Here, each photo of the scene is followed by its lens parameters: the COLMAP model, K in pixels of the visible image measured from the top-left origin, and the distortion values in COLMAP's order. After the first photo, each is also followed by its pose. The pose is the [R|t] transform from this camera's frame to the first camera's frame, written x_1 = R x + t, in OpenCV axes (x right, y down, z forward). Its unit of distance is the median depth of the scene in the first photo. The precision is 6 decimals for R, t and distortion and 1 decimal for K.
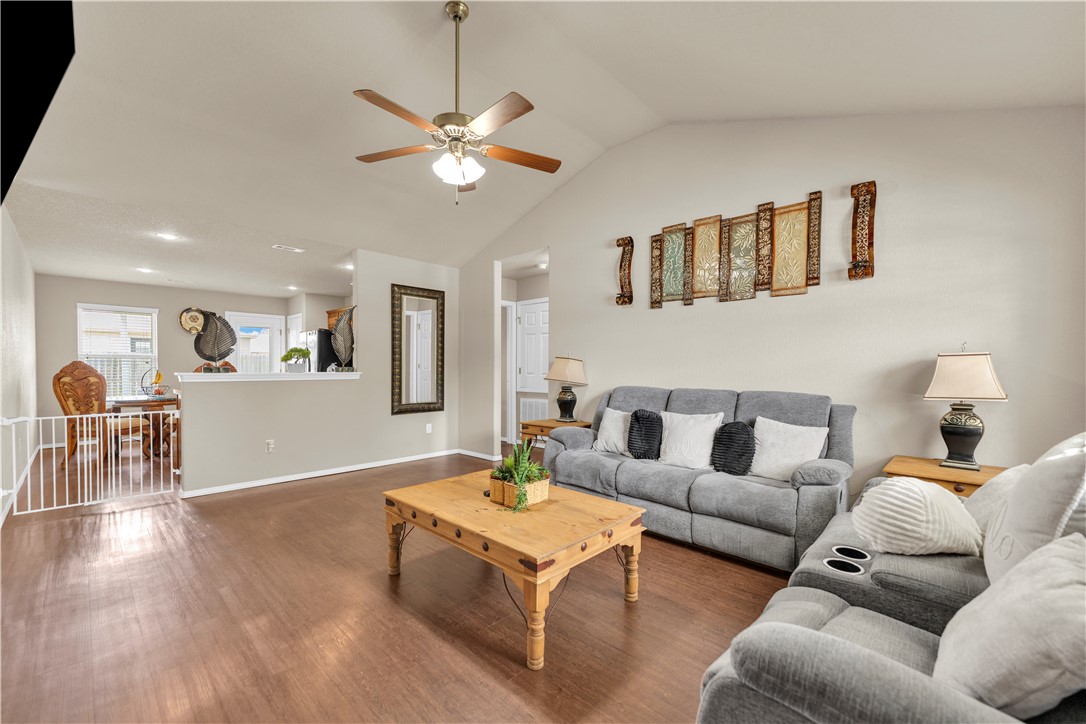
lens RADIAL K [[462.3, 0, 543.0], [0, 462.3, 362.0], [0, 0, 1]] dist [0.000547, 0.000148]
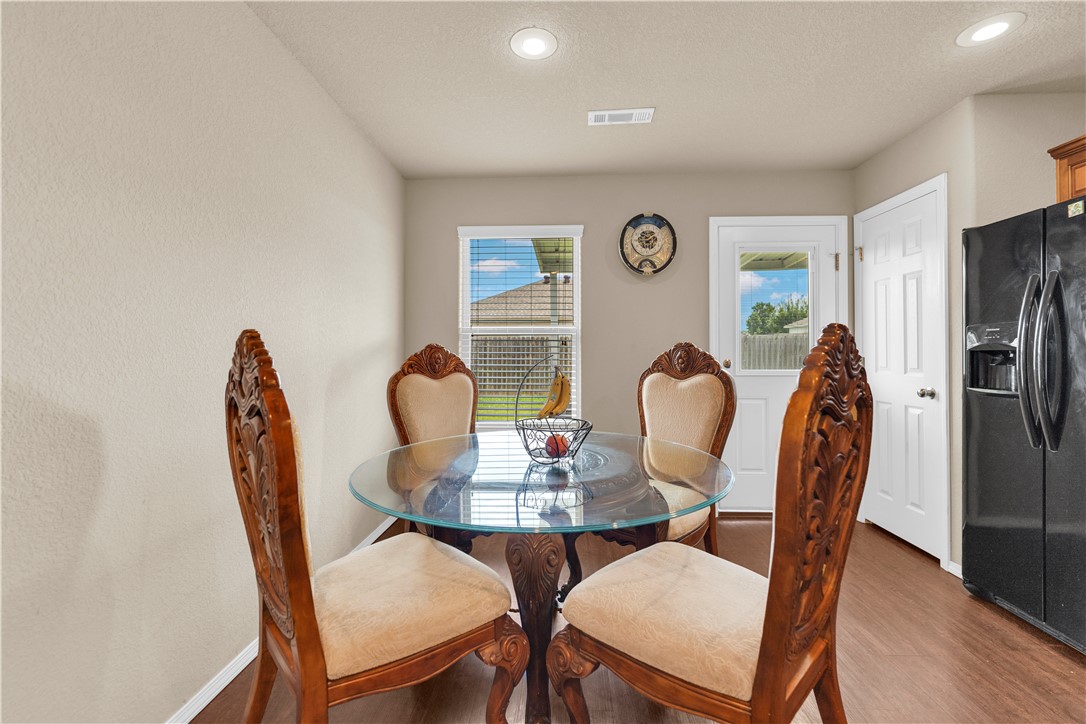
lens RADIAL K [[446.2, 0, 543.7], [0, 446.2, 342.2], [0, 0, 1]] dist [-0.003971, -0.000291]
pose [[0.664150, -0.017662, -0.747390, -0.519379], [0.012079, 0.999844, -0.012895, 0.004058], [0.747502, -0.000464, 0.664260, 0.663844]]
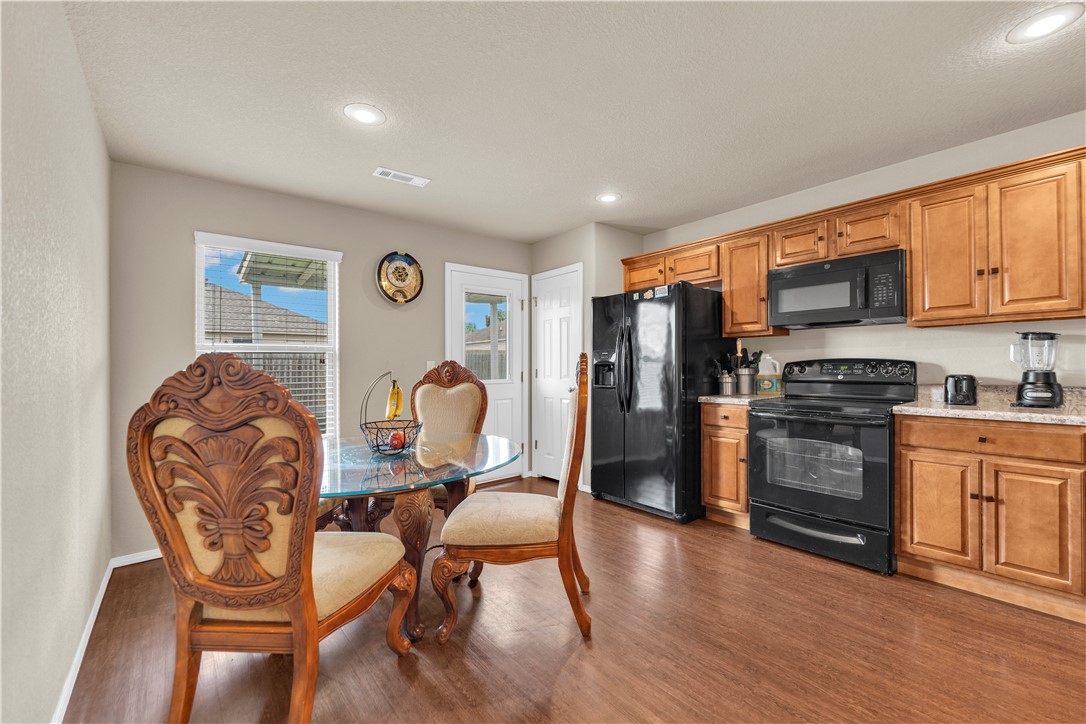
lens RADIAL K [[440.4, 0, 541.8], [0, 440.4, 366.5], [0, 0, 1]] dist [-0.001577, -0.000051]
pose [[0.994324, -0.015175, -0.105305, -0.557347], [0.017175, 0.999688, 0.018119, 0.001109], [0.104998, -0.019824, 0.994275, 0.542028]]
